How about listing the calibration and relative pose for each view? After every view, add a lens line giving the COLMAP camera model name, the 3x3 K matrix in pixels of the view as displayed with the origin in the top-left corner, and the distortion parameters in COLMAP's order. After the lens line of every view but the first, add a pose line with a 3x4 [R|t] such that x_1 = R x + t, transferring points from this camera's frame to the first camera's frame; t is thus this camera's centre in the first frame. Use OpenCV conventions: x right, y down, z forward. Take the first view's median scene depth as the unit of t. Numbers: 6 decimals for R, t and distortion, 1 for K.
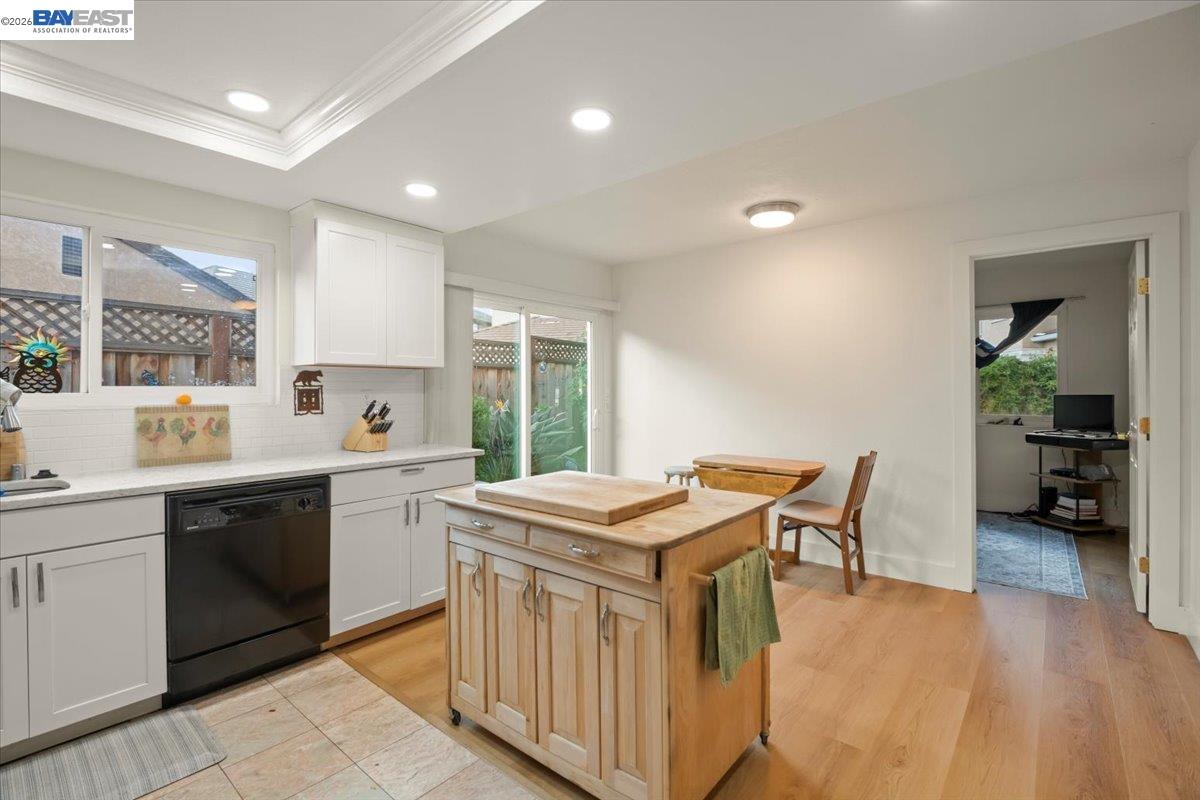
lens RADIAL K [[543.6, 0, 605.5], [0, 543.6, 376.1], [0, 0, 1]] dist [0.002543, -0.005405]
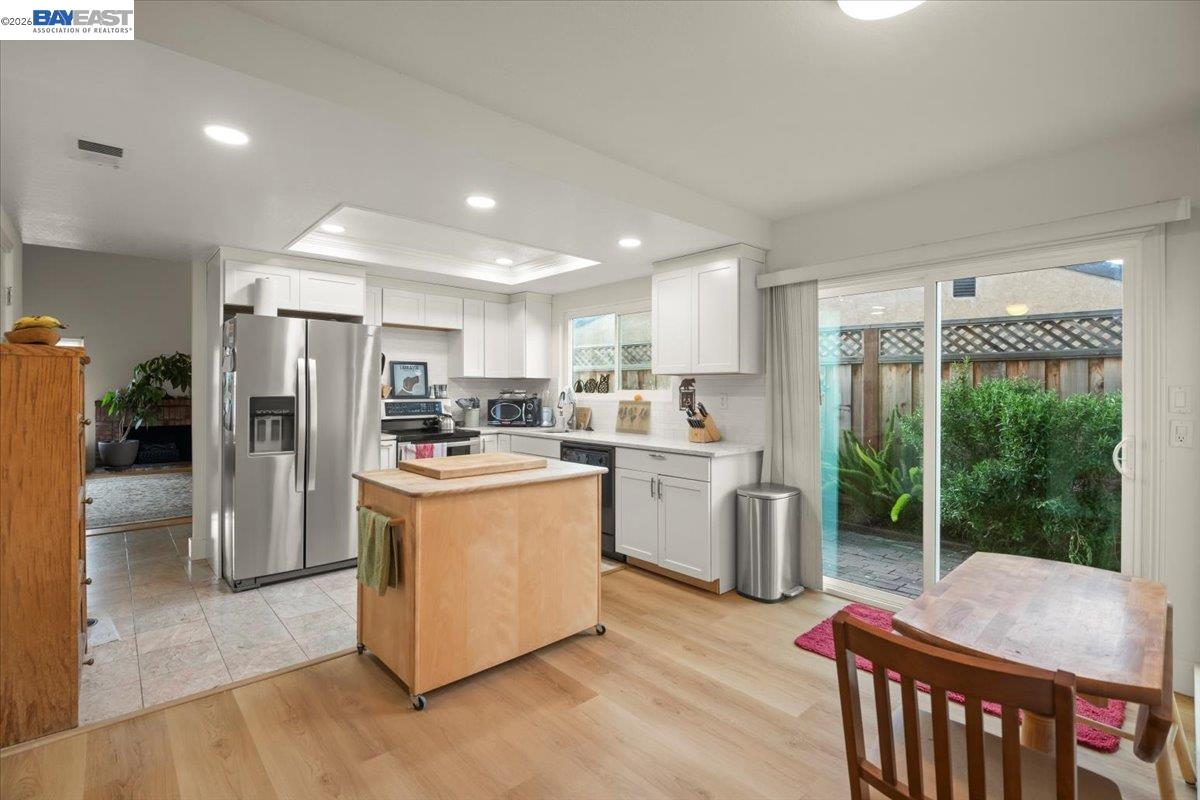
lens RADIAL K [[543.6, 0, 588.1], [0, 543.6, 389.5], [0, 0, 1]] dist [0.002543, -0.005405]
pose [[-0.155145, -0.010297, -0.987838, 0.637113], [0.015656, 0.999794, -0.012880, 0.025068], [0.987768, -0.017464, -0.154952, 0.729373]]
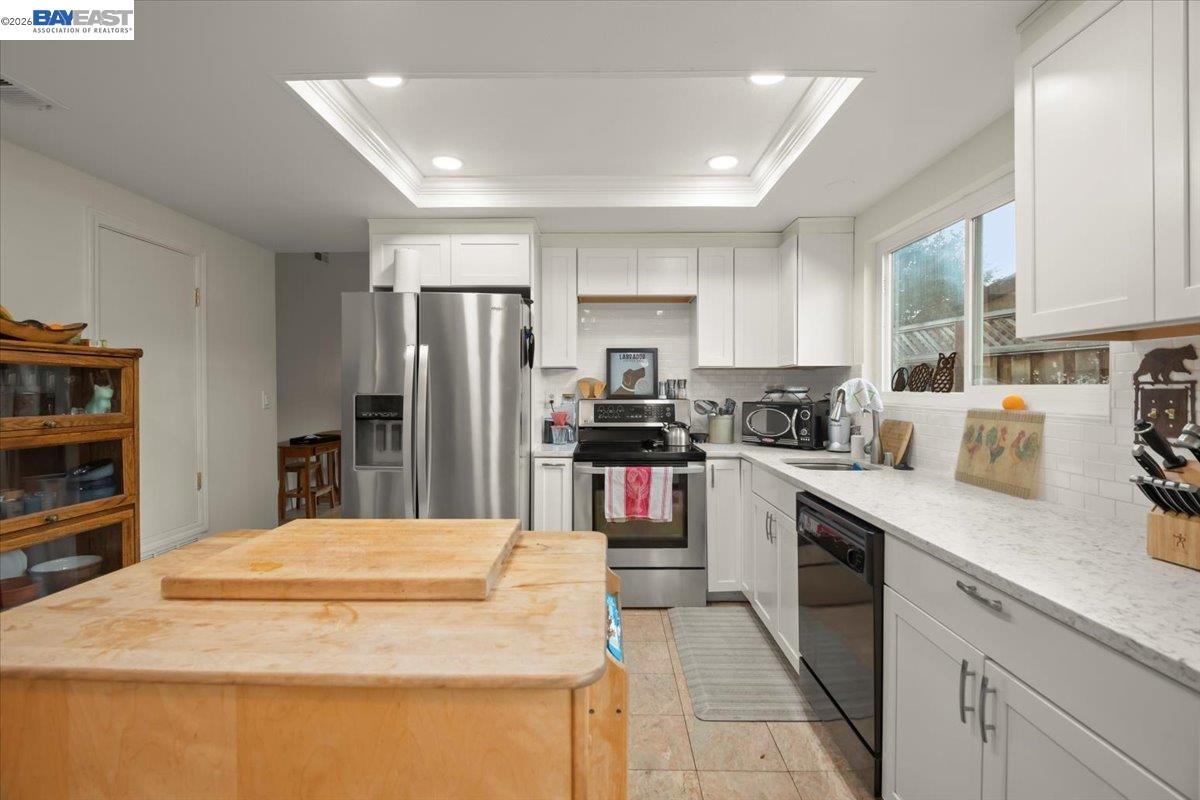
lens RADIAL K [[543.6, 0, 597.2], [0, 543.6, 392.4], [0, 0, 1]] dist [0.002543, -0.005405]
pose [[-0.772962, -0.001569, -0.634451, 0.076183], [0.006589, 0.999923, -0.010501, 0.021274], [0.634418, -0.012297, -0.772892, 0.792481]]
